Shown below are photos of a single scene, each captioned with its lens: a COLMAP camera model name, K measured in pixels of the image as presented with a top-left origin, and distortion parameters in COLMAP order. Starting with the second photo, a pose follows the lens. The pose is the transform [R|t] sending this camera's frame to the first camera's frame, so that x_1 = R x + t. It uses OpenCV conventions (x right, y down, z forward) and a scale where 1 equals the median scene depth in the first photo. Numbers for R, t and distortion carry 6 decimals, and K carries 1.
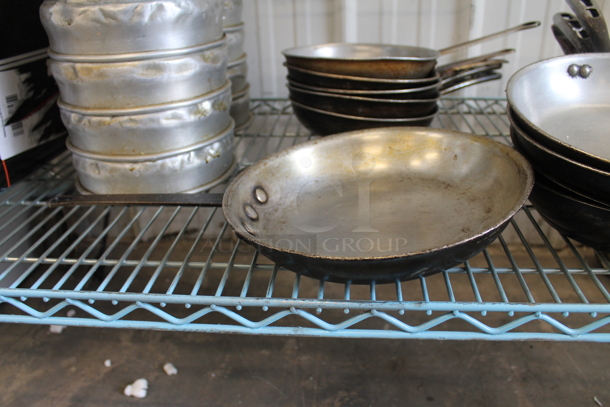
lens RADIAL K [[494.3, 0, 317.1], [0, 494.3, 204.5], [0, 0, 1]] dist [-0.123121, 0.080583]
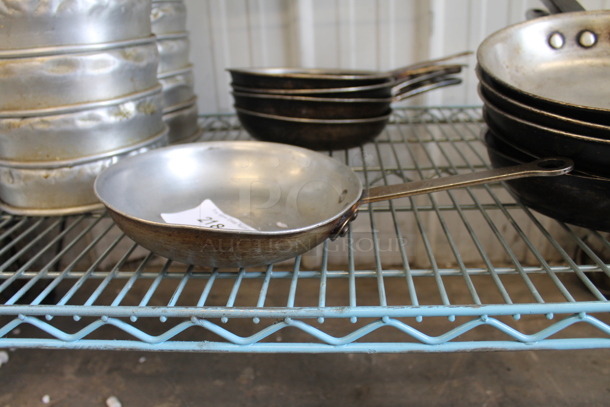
lens RADIAL K [[494.3, 0, 312.7], [0, 494.3, 204.2], [0, 0, 1]] dist [-0.123121, 0.080583]
pose [[0.999618, -0.025535, 0.010556, 0.103695], [0.026216, 0.997173, -0.070415, 0.054047], [-0.008728, 0.070665, 0.997462, 0.097152]]
